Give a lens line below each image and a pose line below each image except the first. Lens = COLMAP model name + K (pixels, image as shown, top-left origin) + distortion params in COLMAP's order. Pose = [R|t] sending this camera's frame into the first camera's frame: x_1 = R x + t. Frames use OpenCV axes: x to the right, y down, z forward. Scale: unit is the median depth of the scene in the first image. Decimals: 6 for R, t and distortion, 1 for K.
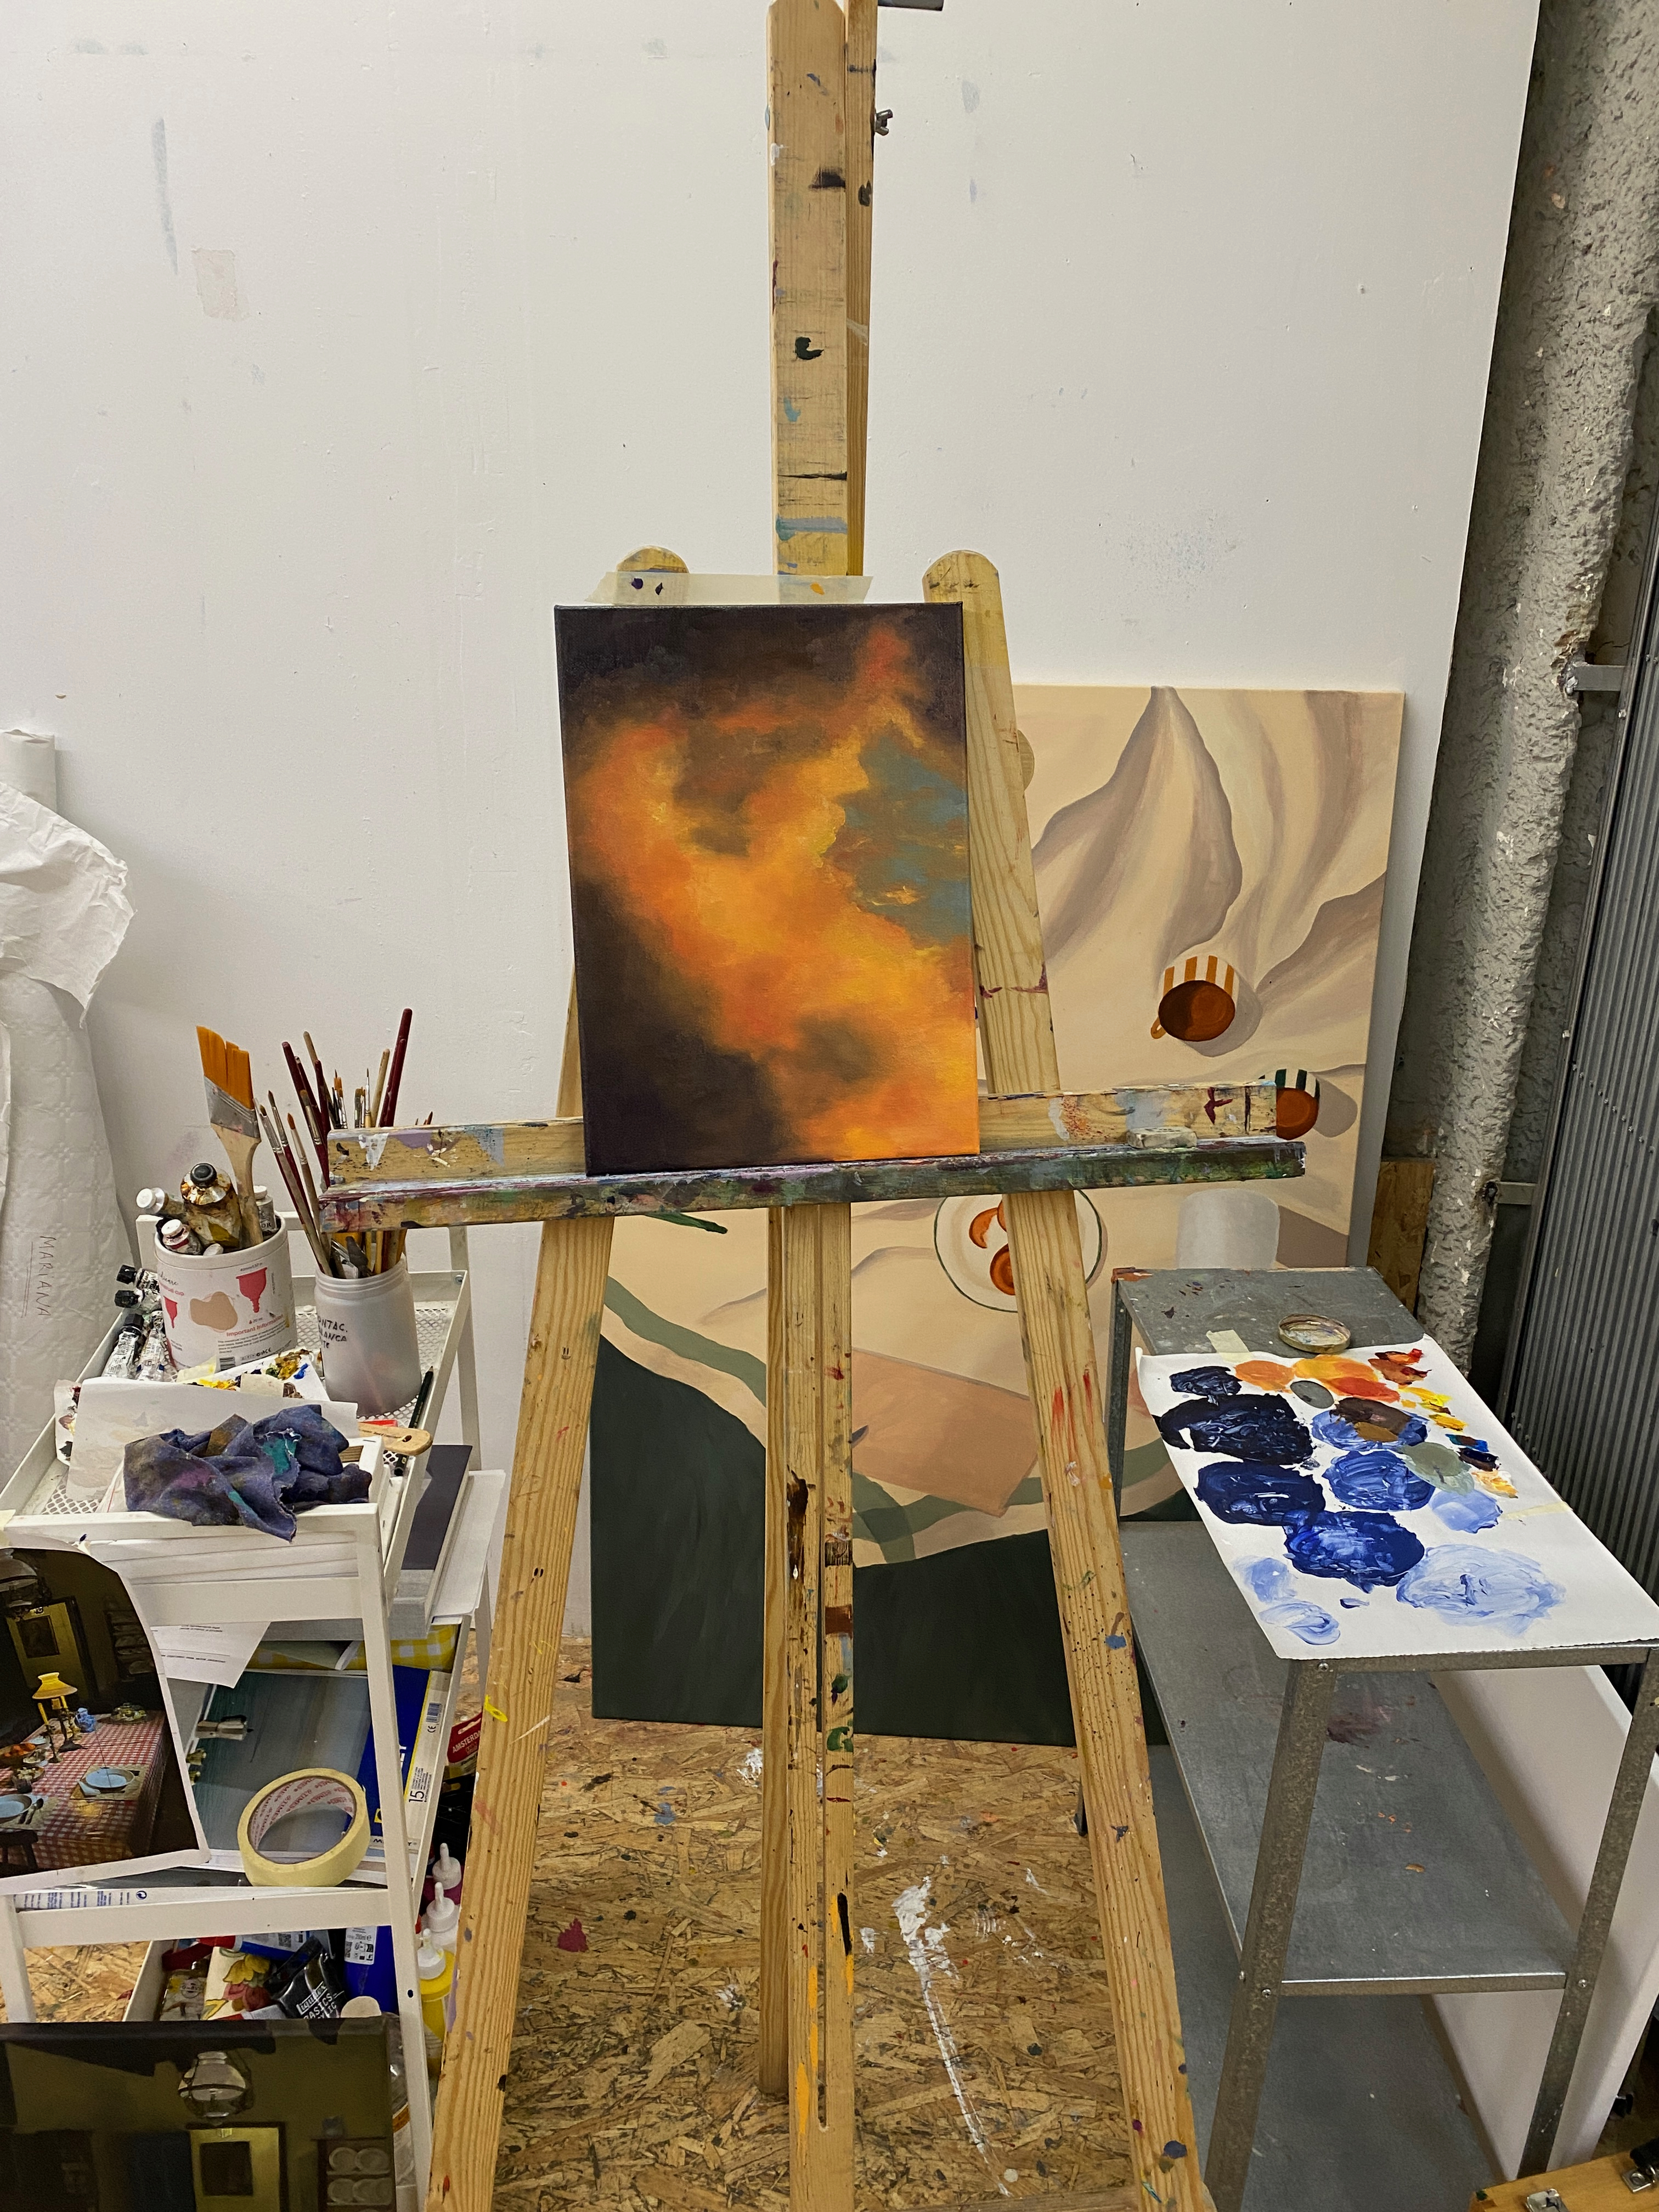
lens RADIAL K [[1714.8, 0, 872.1], [0, 1714.8, 1106.1], [0, 0, 1]] dist [0.095253, -0.226162]
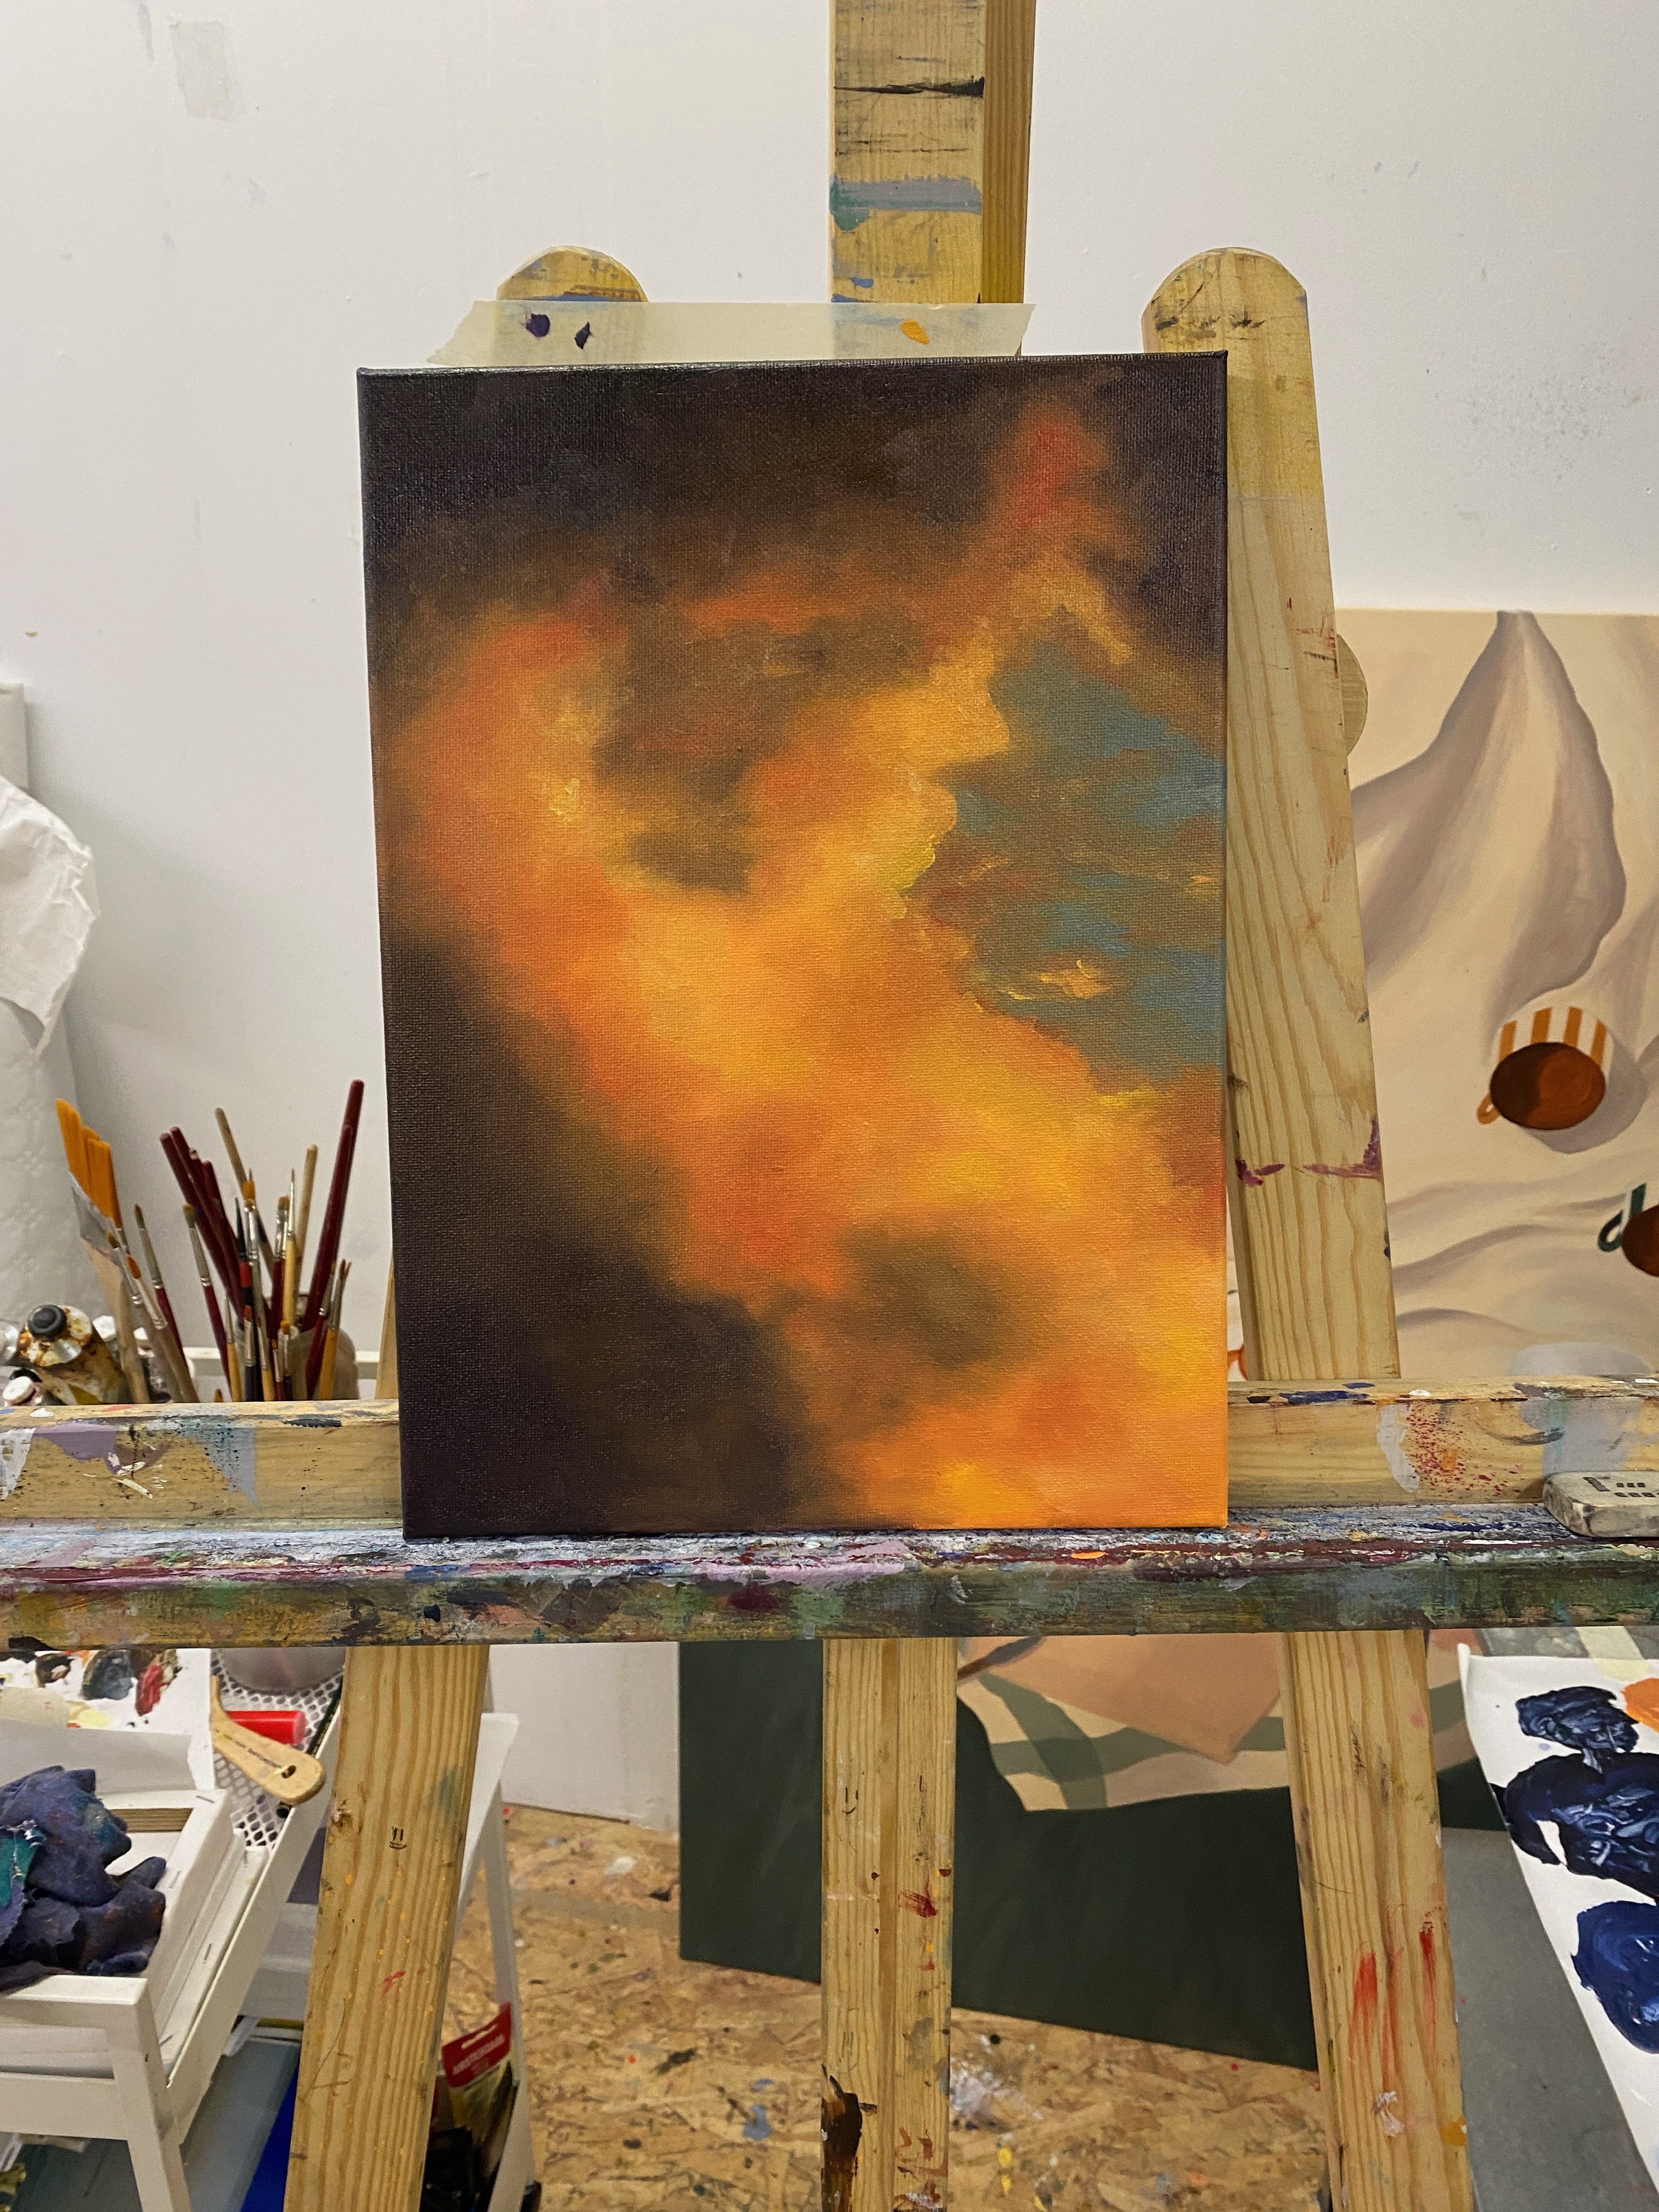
lens RADIAL K [[1702.0, 0, 859.3], [0, 1702.0, 1064.3], [0, 0, 1]] dist [0.005614, -0.029137]
pose [[0.989438, 0.032604, -0.141241, 0.024445], [-0.033323, 0.999441, -0.002723, -0.092949], [0.141074, 0.007401, 0.989971, 0.514088]]
